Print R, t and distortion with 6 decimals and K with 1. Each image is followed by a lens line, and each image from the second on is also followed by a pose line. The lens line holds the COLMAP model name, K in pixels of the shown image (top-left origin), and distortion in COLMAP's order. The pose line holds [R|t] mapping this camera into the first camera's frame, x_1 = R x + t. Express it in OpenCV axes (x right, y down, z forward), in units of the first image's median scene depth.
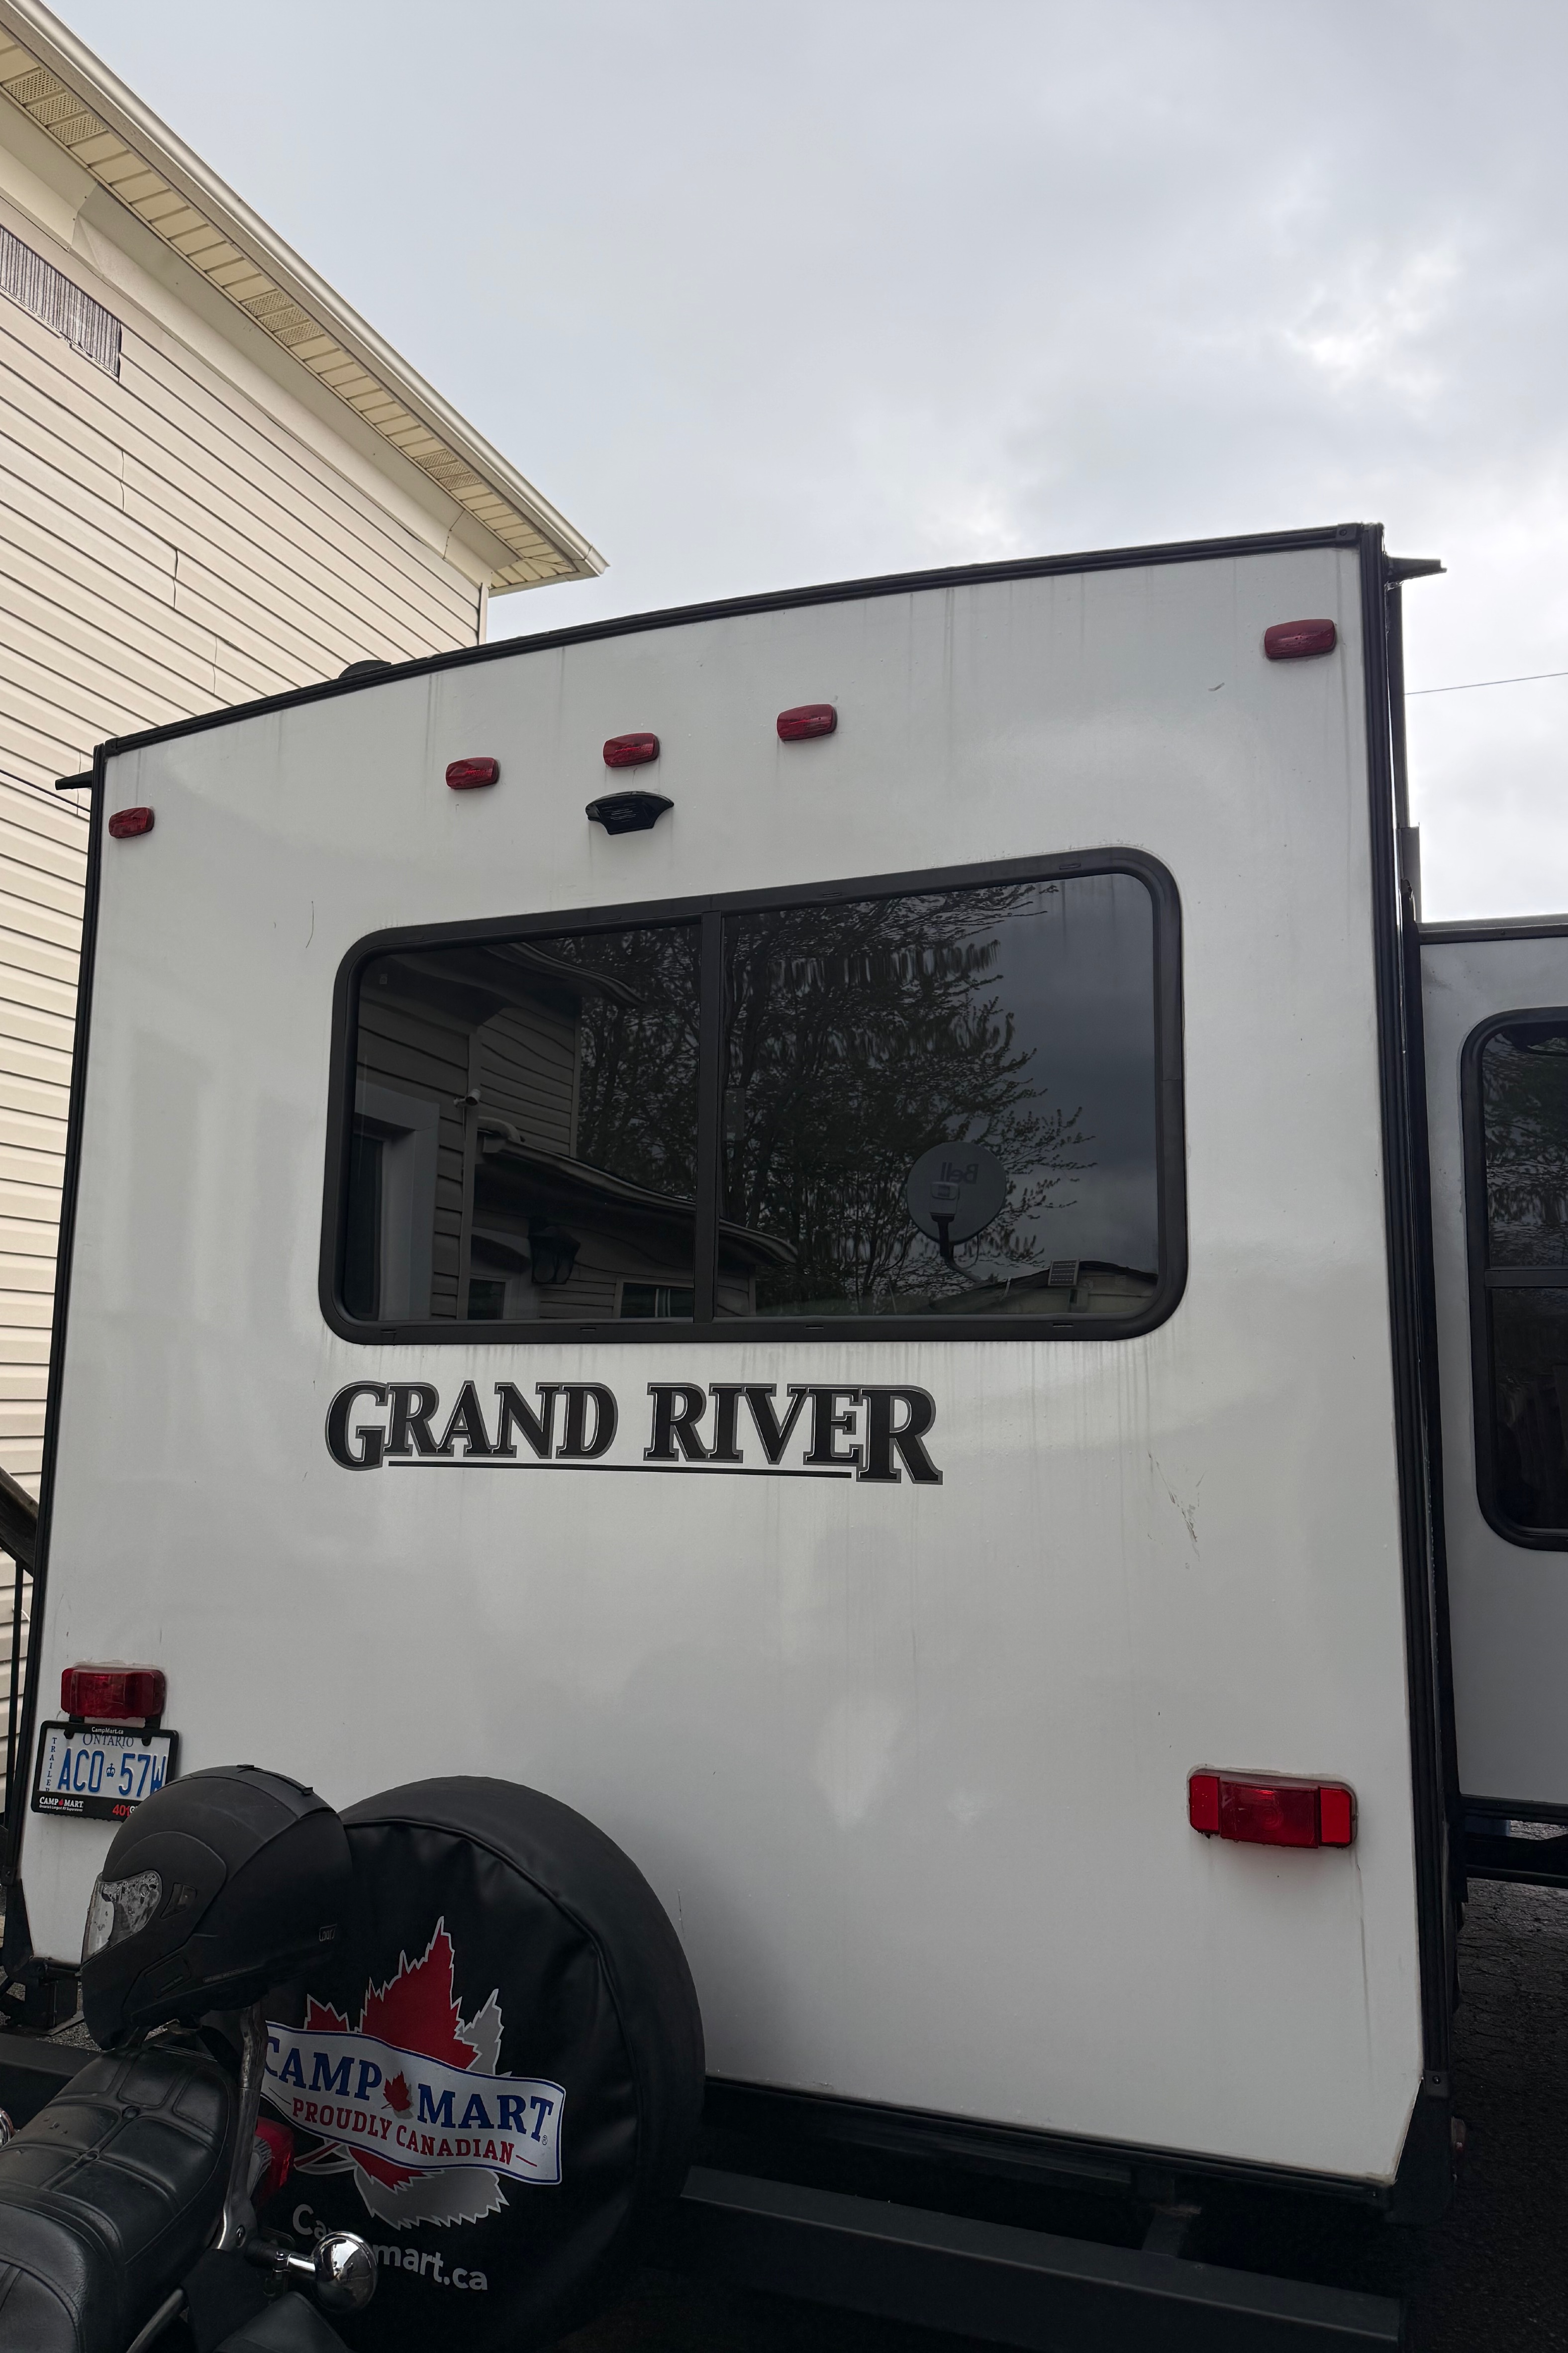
lens RADIAL K [[1614.2, 0, 784.0], [0, 1614.2, 1176.5], [0, 0, 1]] dist [0.053551, -0.104500]
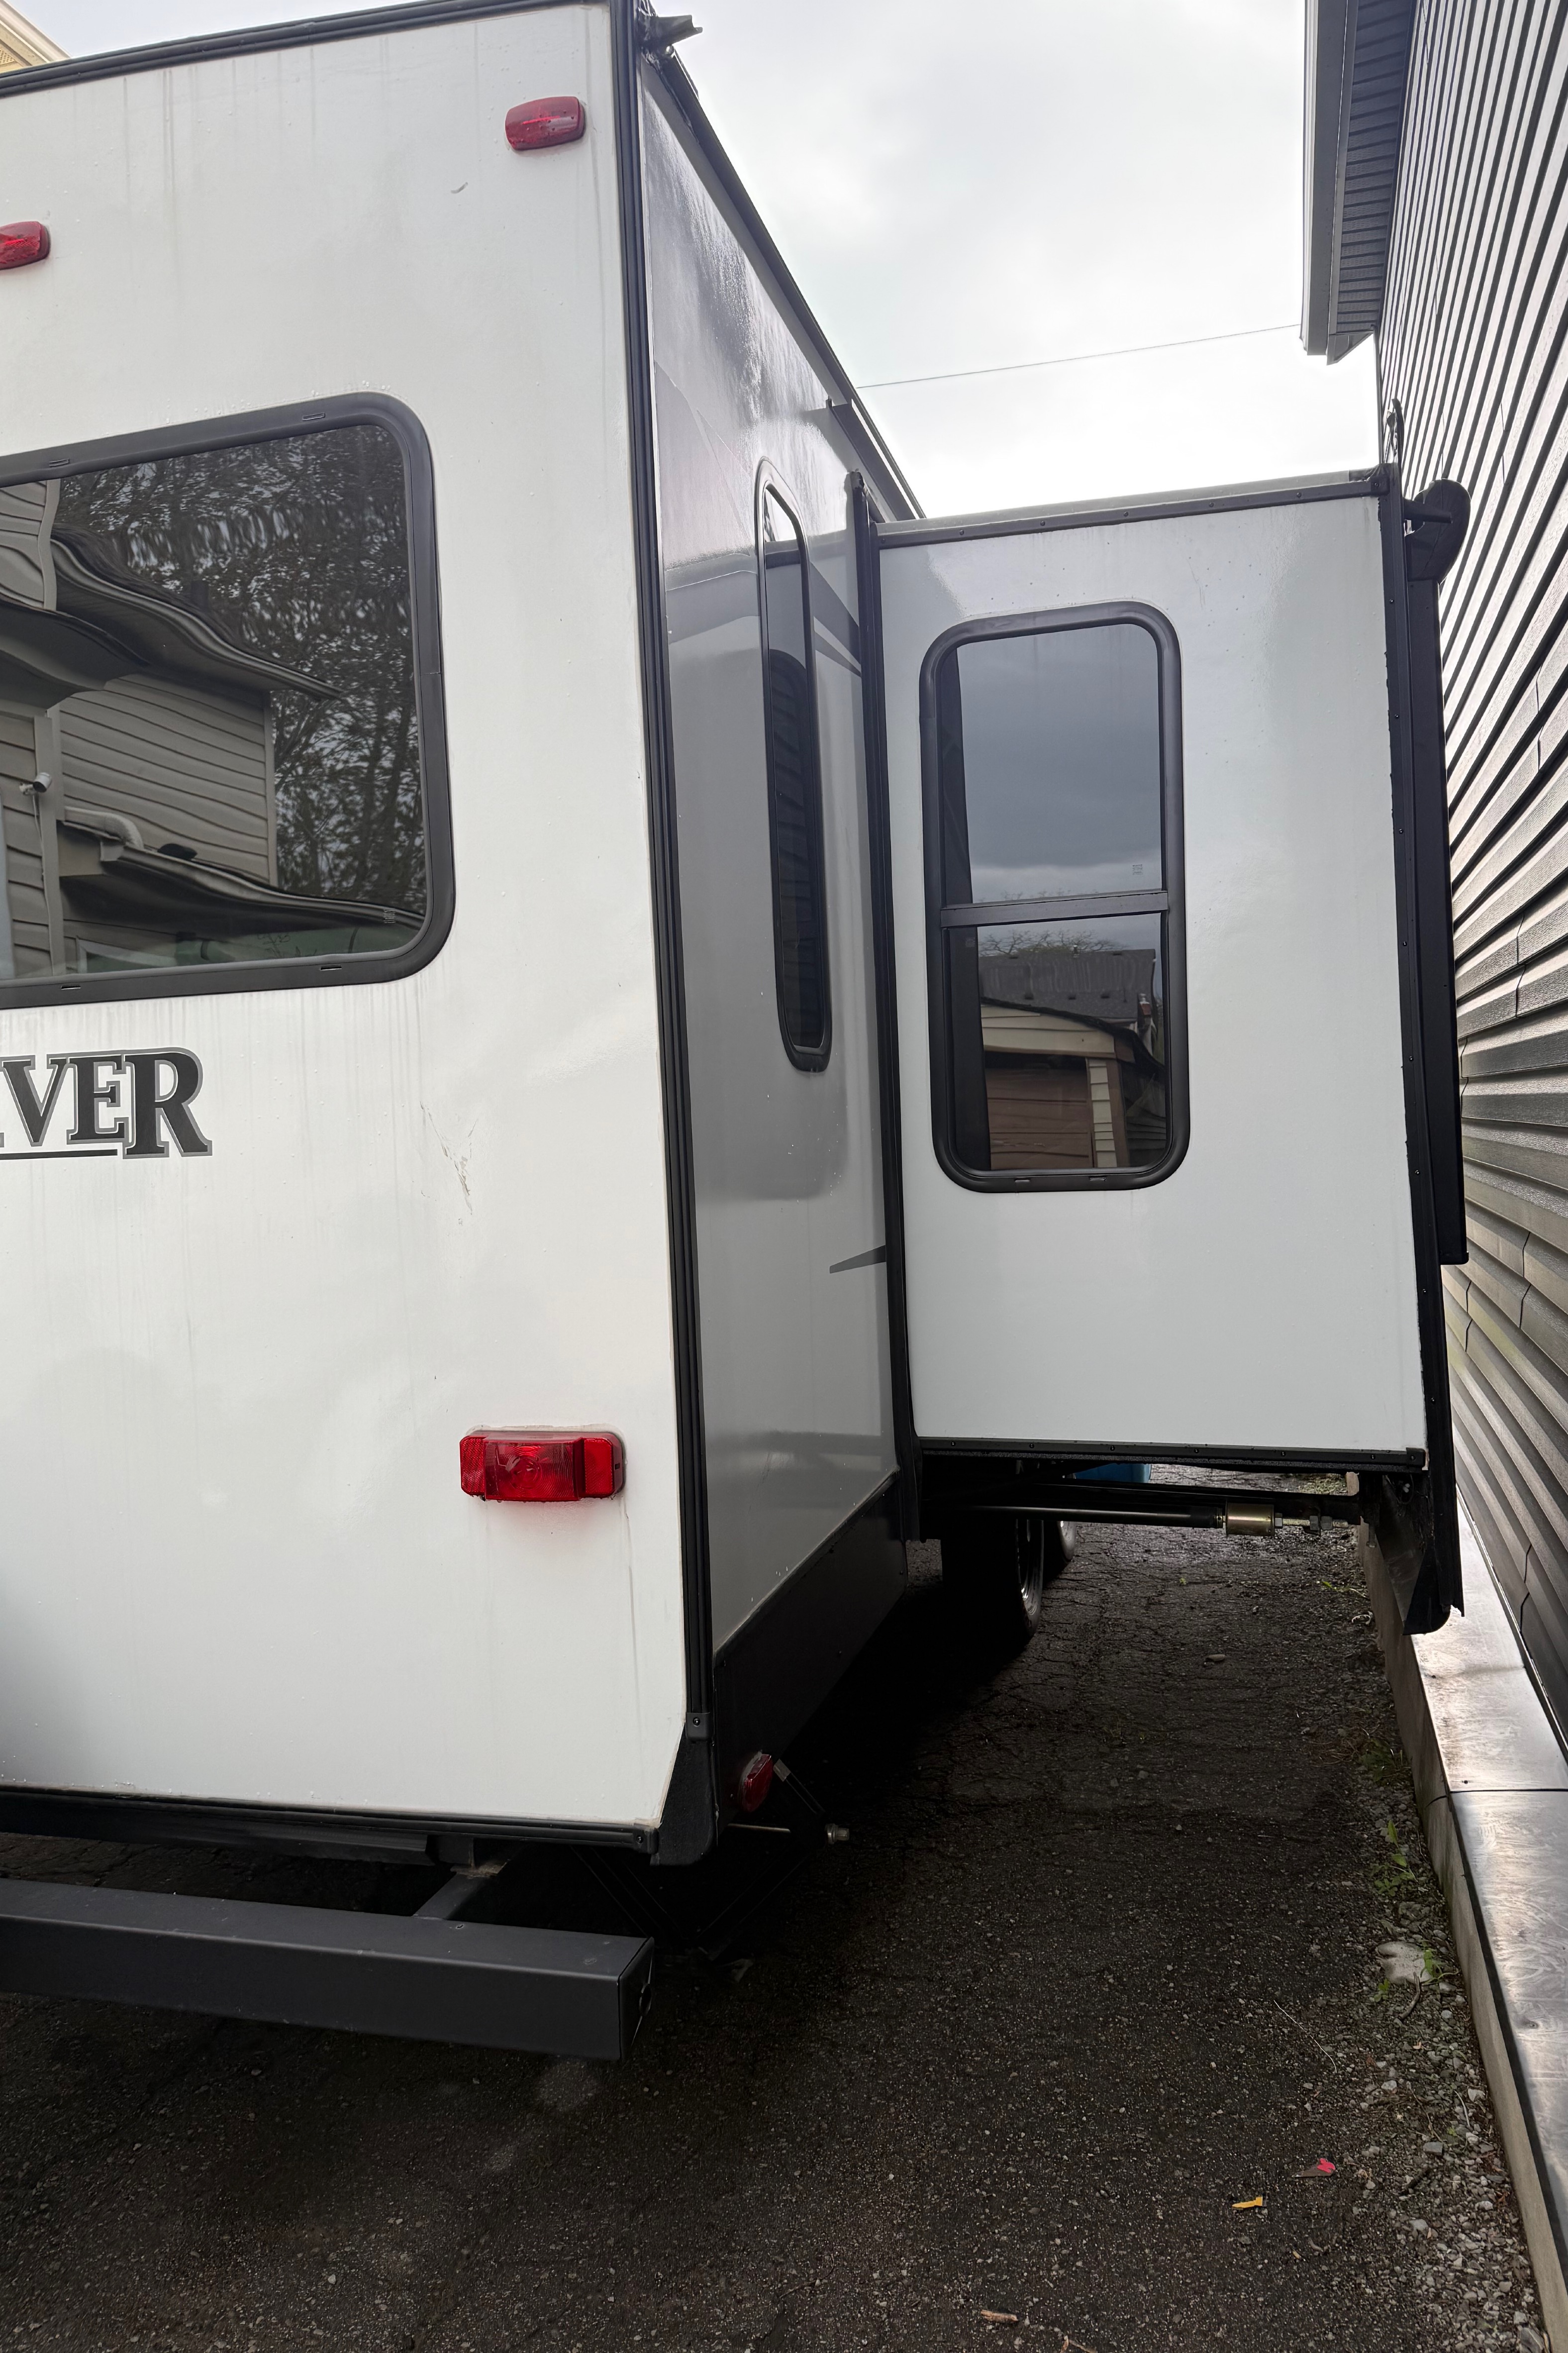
lens RADIAL K [[1655.3, 0, 784.0], [0, 1655.3, 1176.5], [0, 0, 1]] dist [-0.007982, -0.008273]
pose [[0.989556, -0.063500, 0.129409, 0.284365], [0.040002, 0.983454, 0.176687, 0.052814], [-0.138487, -0.169665, 0.975723, 0.066664]]
